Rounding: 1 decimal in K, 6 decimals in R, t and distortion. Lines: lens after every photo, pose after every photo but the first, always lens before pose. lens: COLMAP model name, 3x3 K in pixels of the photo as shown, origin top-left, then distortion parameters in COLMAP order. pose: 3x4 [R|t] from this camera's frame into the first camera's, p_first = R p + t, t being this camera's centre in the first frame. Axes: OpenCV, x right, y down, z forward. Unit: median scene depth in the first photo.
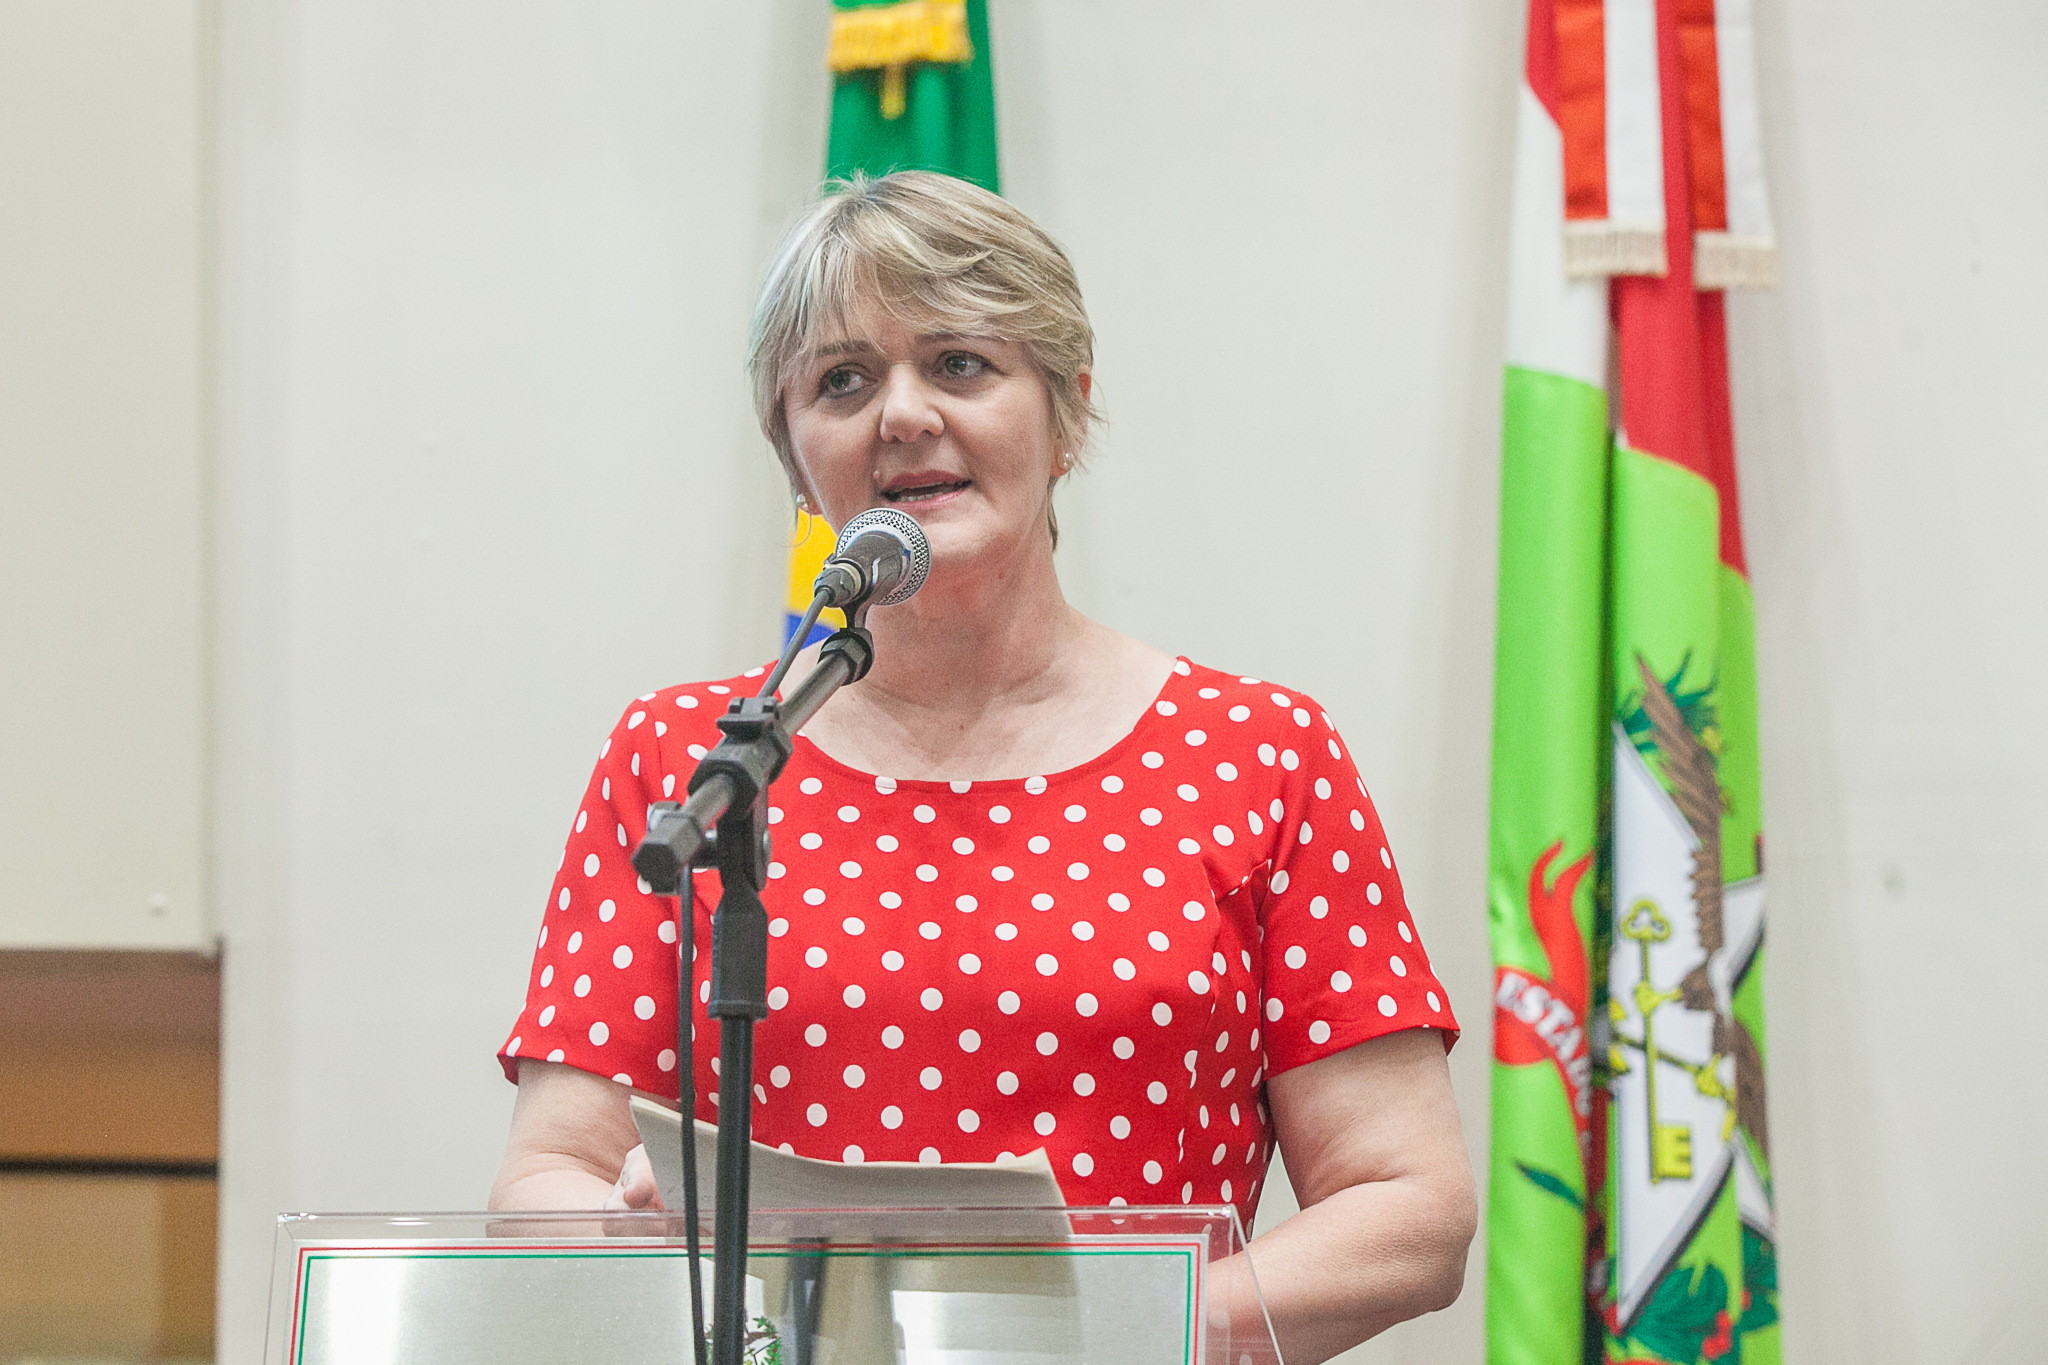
lens RADIAL K [[6678.7, 0, 1024.0], [0, 6678.7, 682.5], [0, 0, 1]] dist [-0.124828, -0.944961]
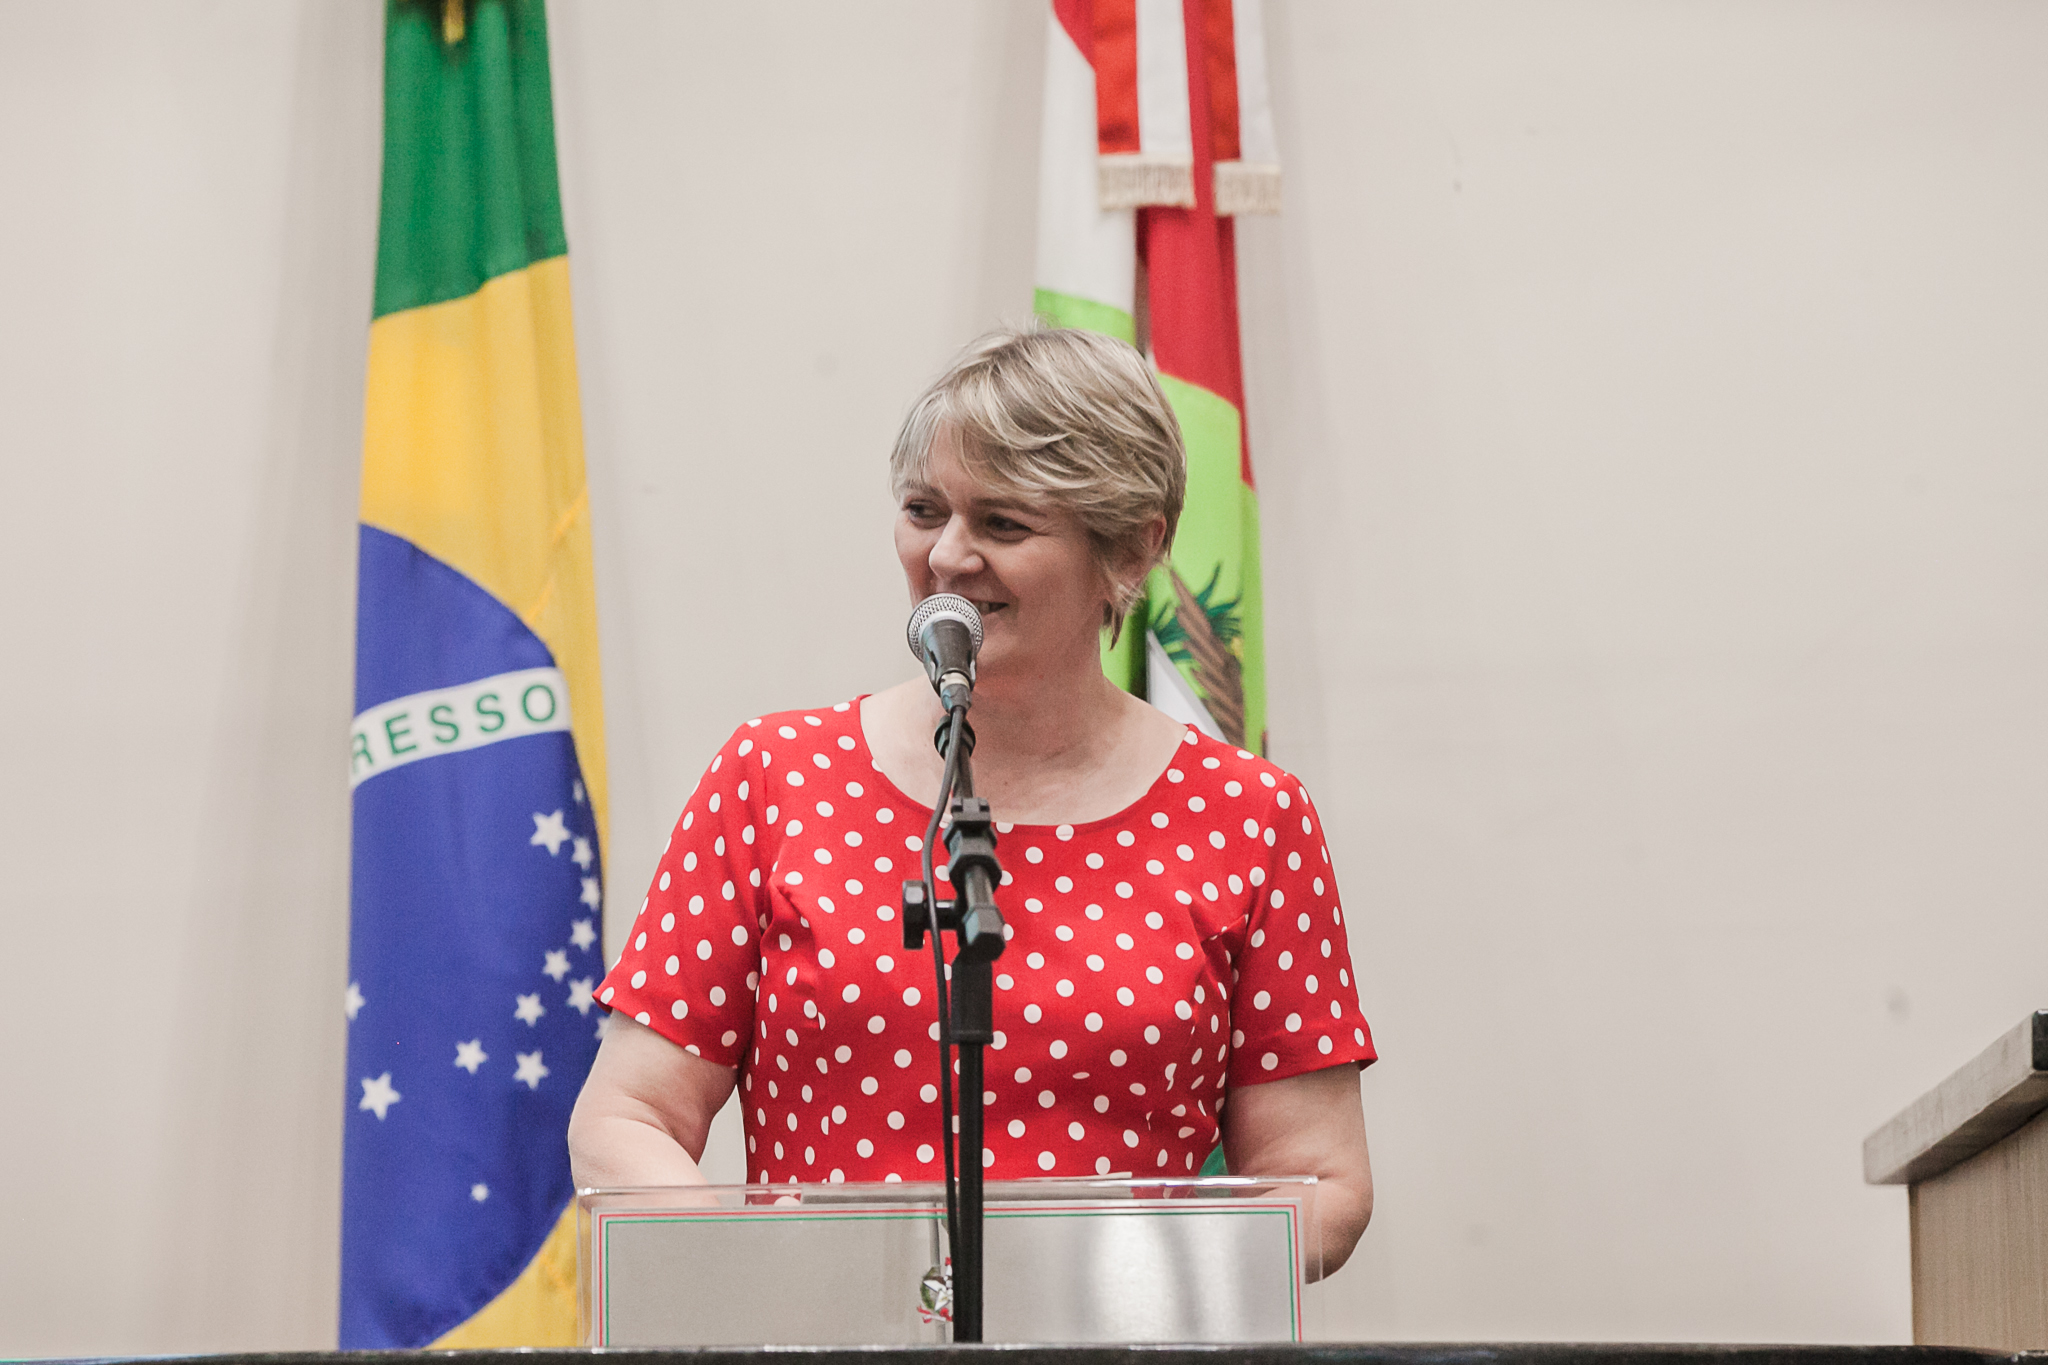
lens RADIAL K [[9675.5, 0, 1024.0], [0, 9675.5, 682.5], [0, 0, 1]] dist [0.910610, 0.440089]
pose [[0.982133, -0.002873, 0.188165, -0.221112], [-0.008323, 0.998242, 0.058682, -0.076091], [-0.188002, -0.059199, 0.980383, -0.513846]]
